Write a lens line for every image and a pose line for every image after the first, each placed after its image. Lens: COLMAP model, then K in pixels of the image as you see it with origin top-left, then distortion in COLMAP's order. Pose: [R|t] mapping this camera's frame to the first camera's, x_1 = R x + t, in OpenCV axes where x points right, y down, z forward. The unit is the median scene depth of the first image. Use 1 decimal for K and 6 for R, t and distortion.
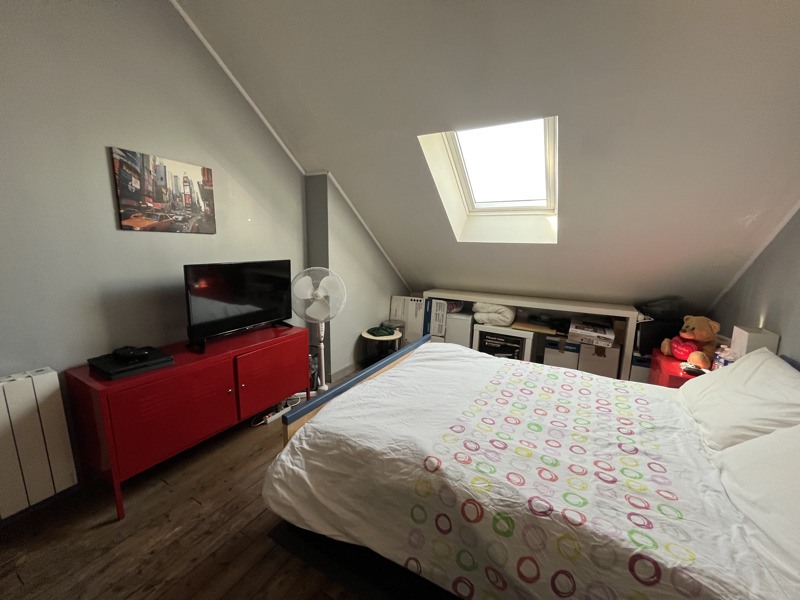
lens RADIAL K [[324.5, 0, 399.8], [0, 324.5, 302.4], [0, 0, 1]] dist [-0.003206, -0.000238]
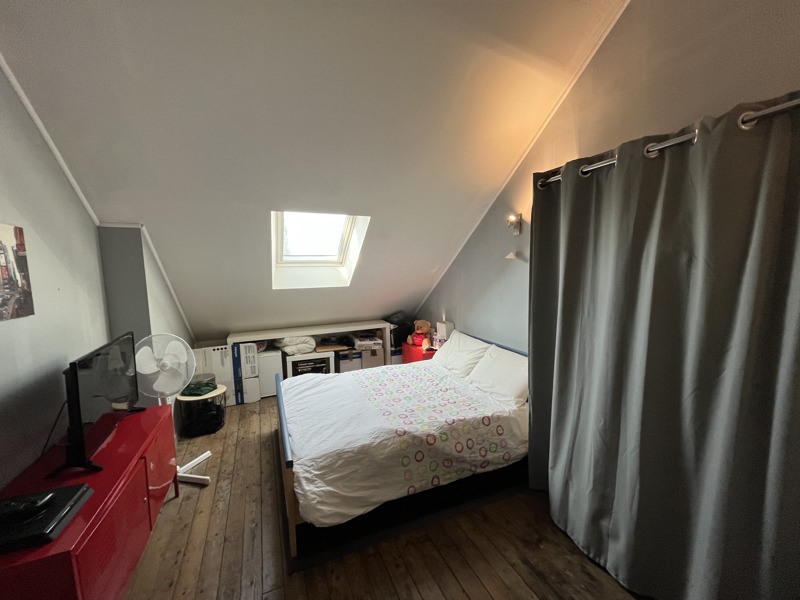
lens RADIAL K [[324.5, 0, 398.5], [0, 324.5, 300.2], [0, 0, 1]] dist [-0.003206, -0.000238]
pose [[0.605709, -0.111229, 0.787874, -0.671216], [0.172909, 0.984919, 0.006117, -0.113011], [-0.776672, 0.132525, 0.615806, -0.079165]]
